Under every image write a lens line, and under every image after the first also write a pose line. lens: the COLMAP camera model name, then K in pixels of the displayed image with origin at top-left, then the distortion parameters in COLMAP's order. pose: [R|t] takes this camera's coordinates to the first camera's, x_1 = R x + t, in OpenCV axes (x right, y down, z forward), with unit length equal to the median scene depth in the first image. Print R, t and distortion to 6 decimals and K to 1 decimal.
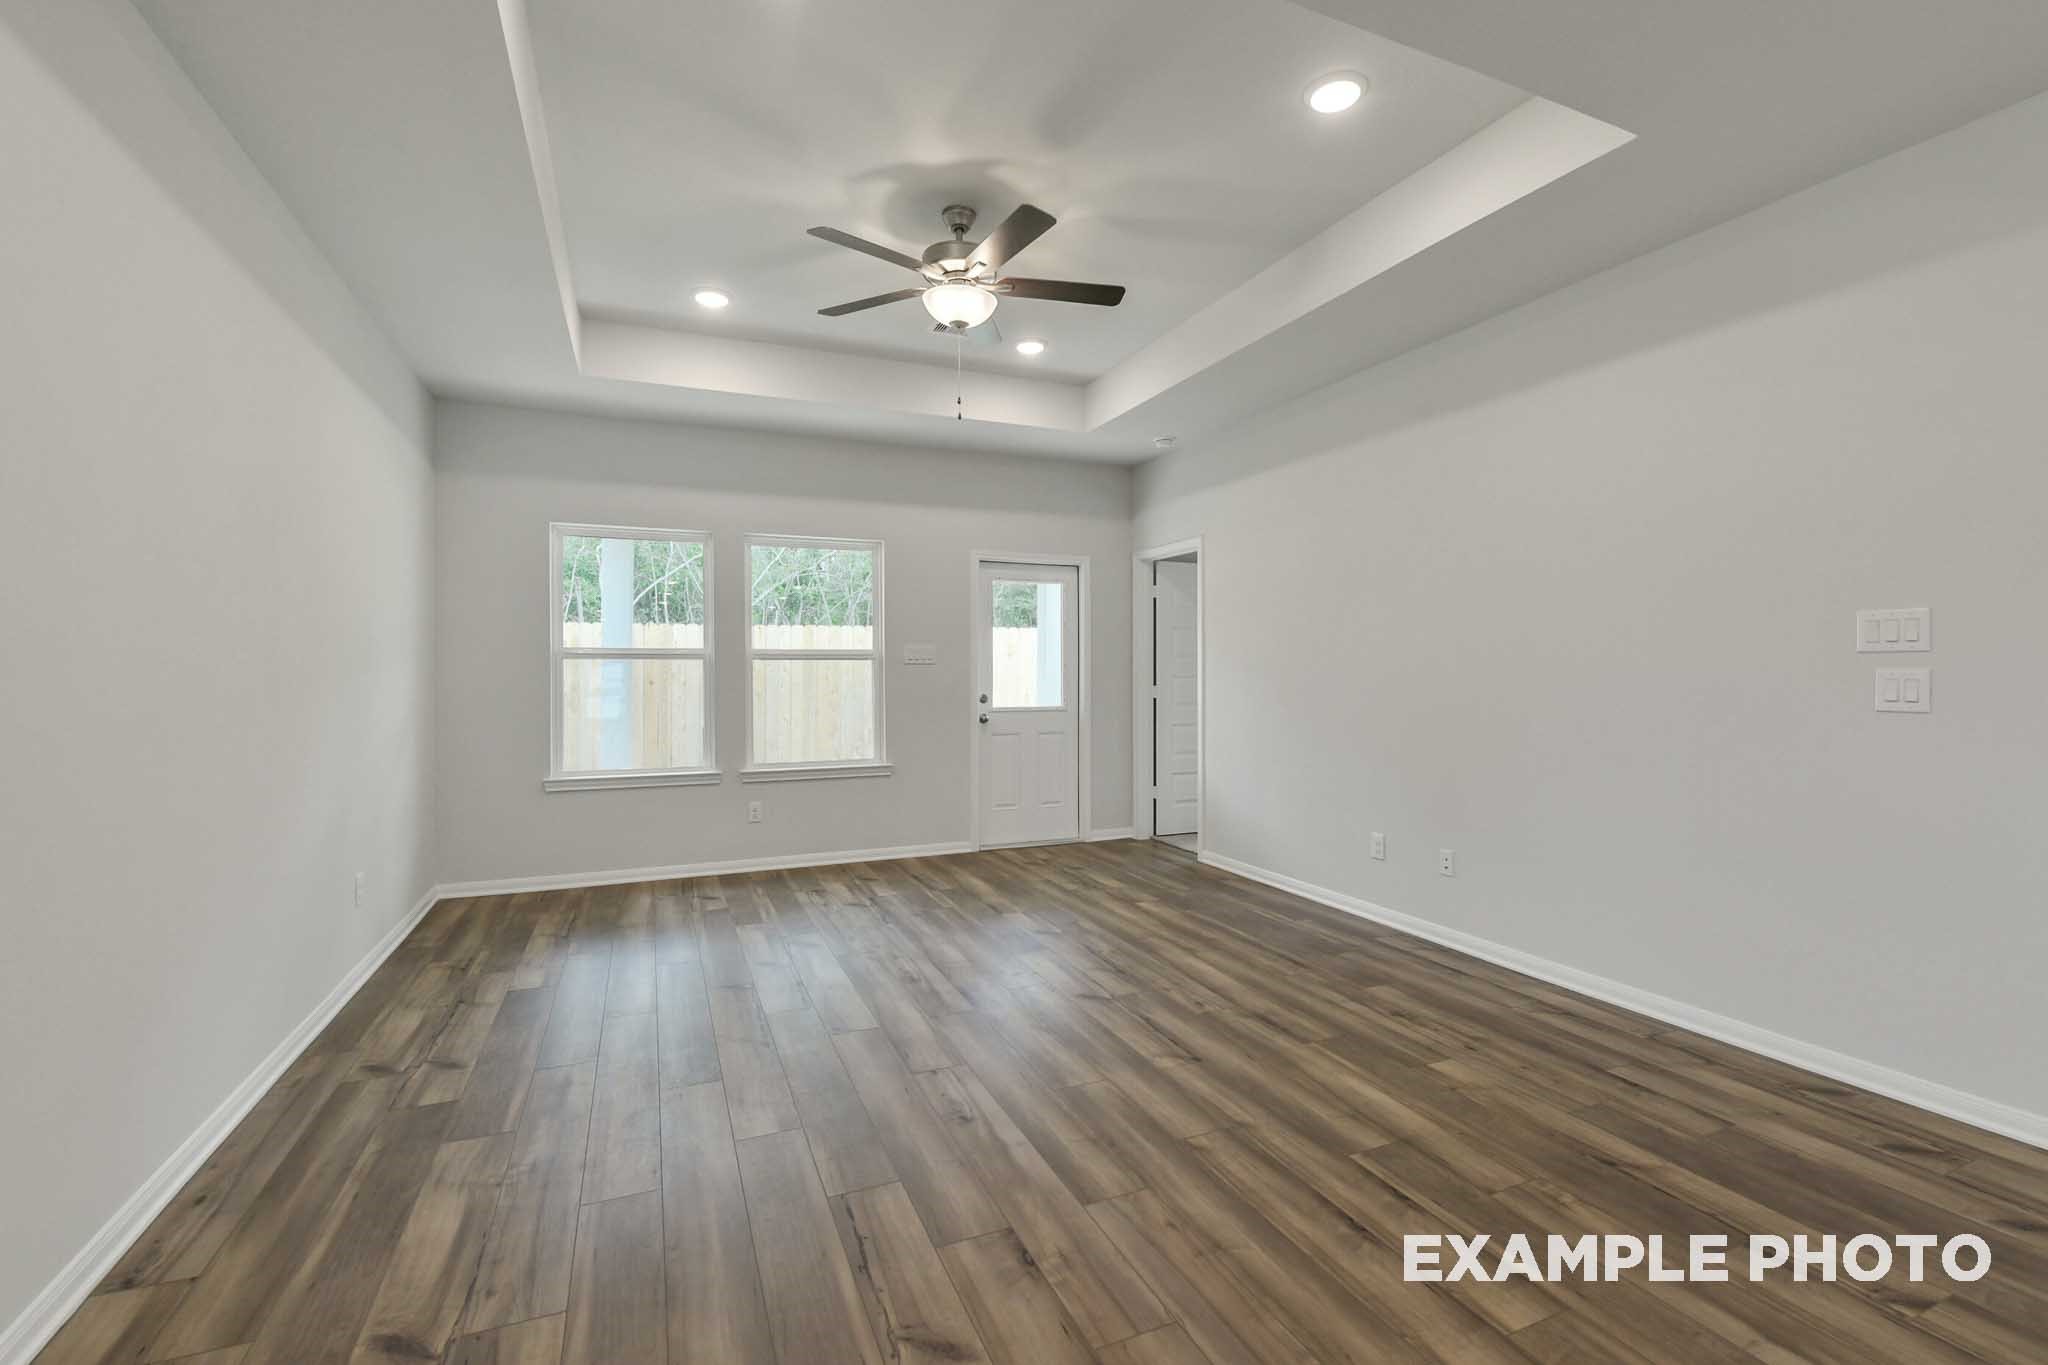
lens RADIAL K [[895.9, 0, 1029.0], [0, 895.9, 673.5], [0, 0, 1]] dist [0.008413, -0.003101]
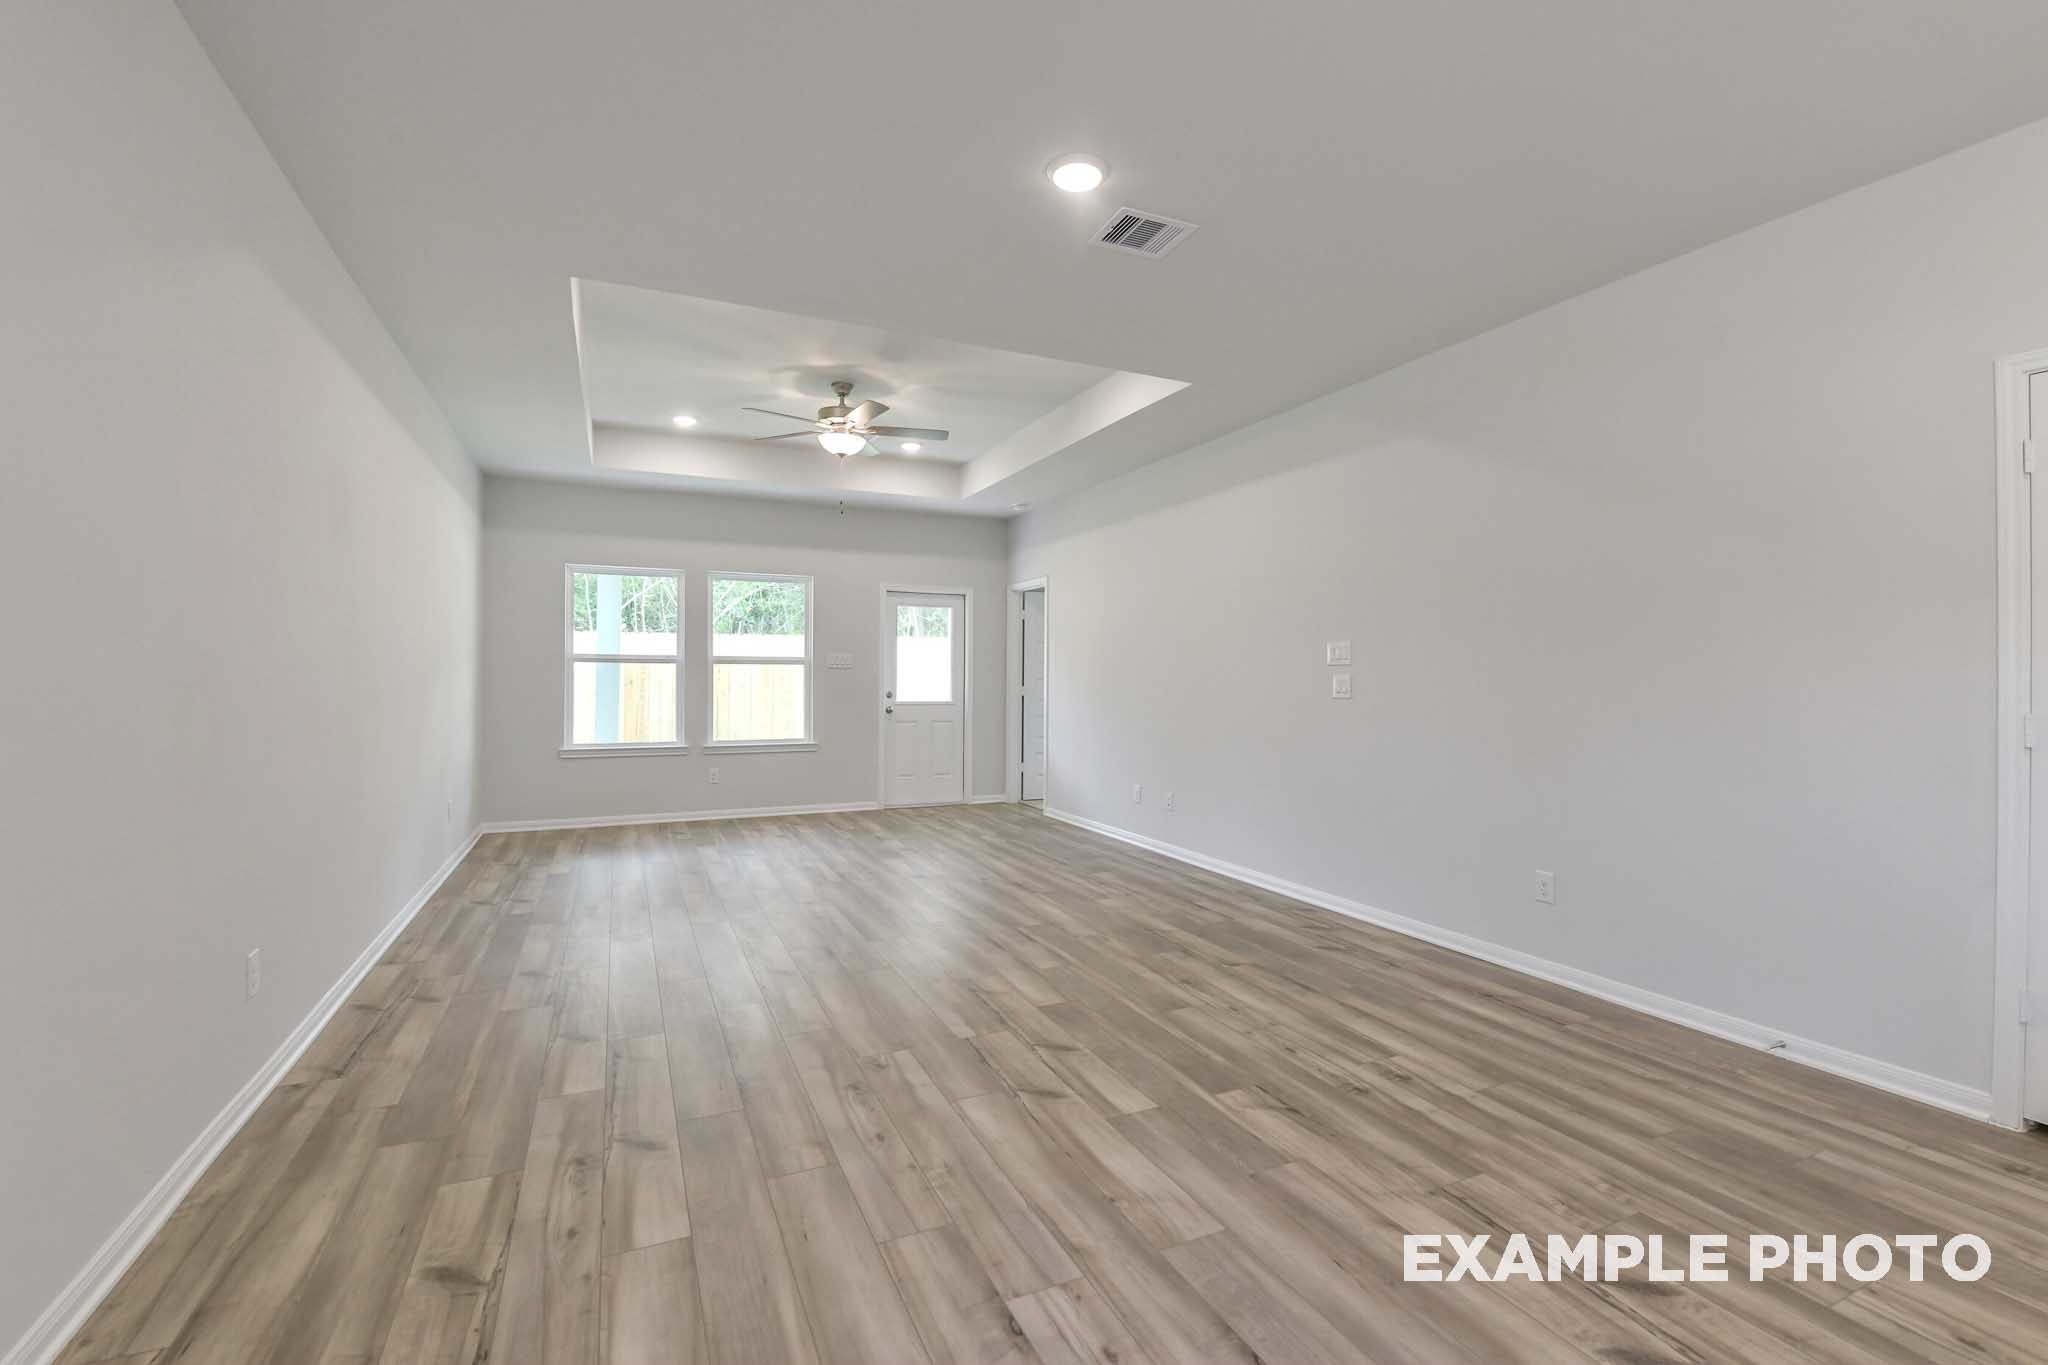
lens RADIAL K [[895.9, 0, 1032.0], [0, 895.9, 668.5], [0, 0, 1]] dist [0.008413, -0.003101]
pose [[0.999529, 0.007490, 0.029775, 0.169546], [-0.007135, 0.999902, -0.012018, 0.005010], [-0.029862, 0.011800, 0.999484, -0.468518]]
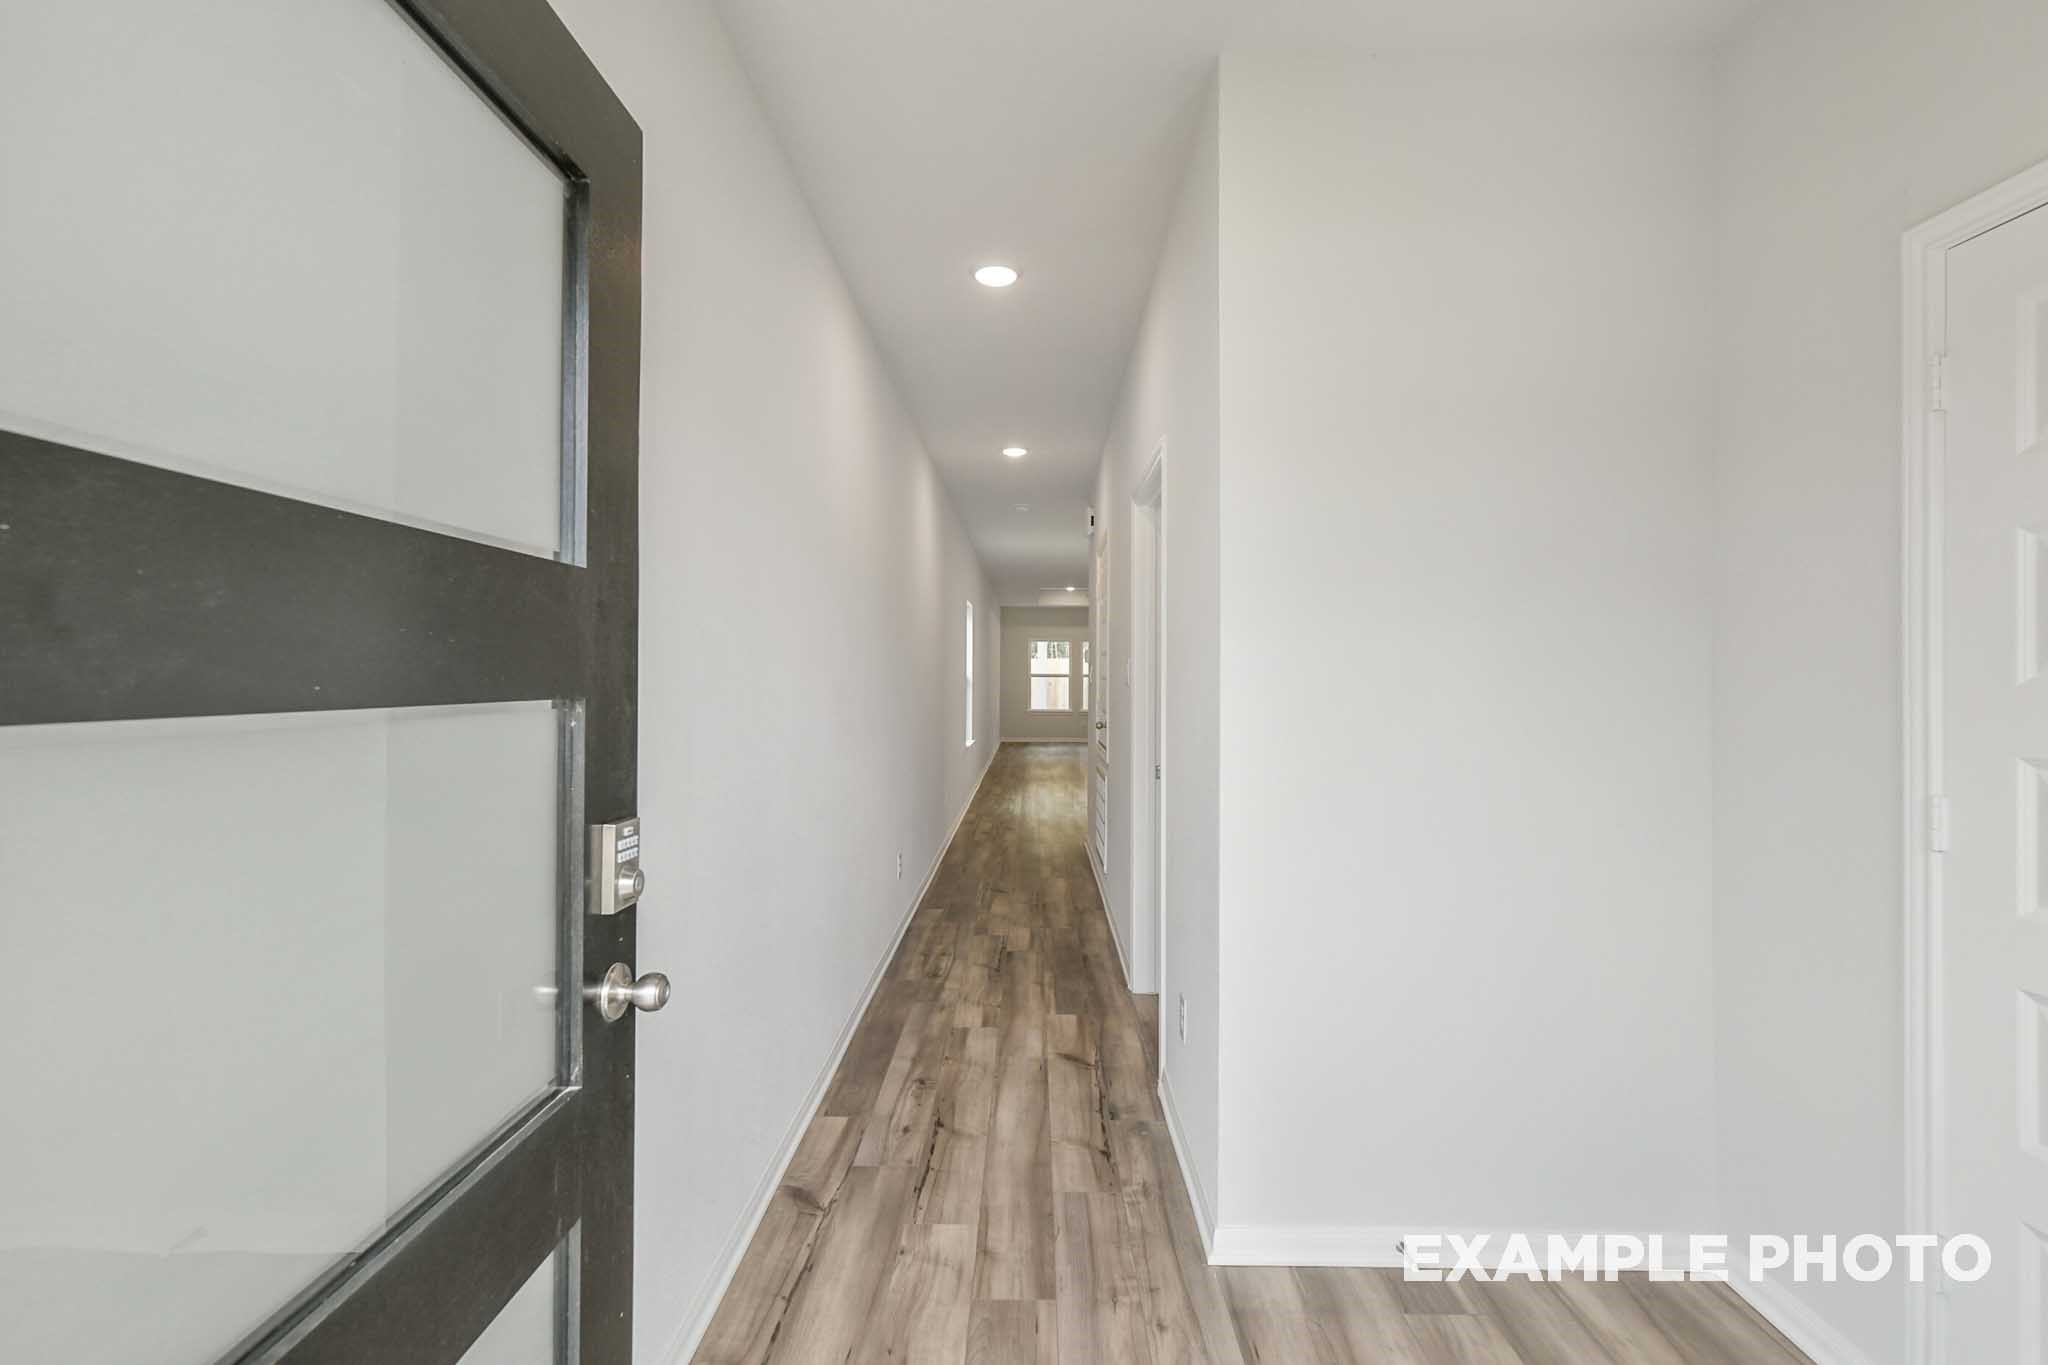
lens RADIAL K [[895.9, 0, 1023.3], [0, 895.9, 673.8], [0, 0, 1]] dist [0.008413, -0.003101]
pose [[0.916652, 0.008267, -0.399601, 1.016839], [-0.009236, 0.999957, -0.000501, -0.030829], [0.399580, 0.004150, 0.916689, -2.652882]]
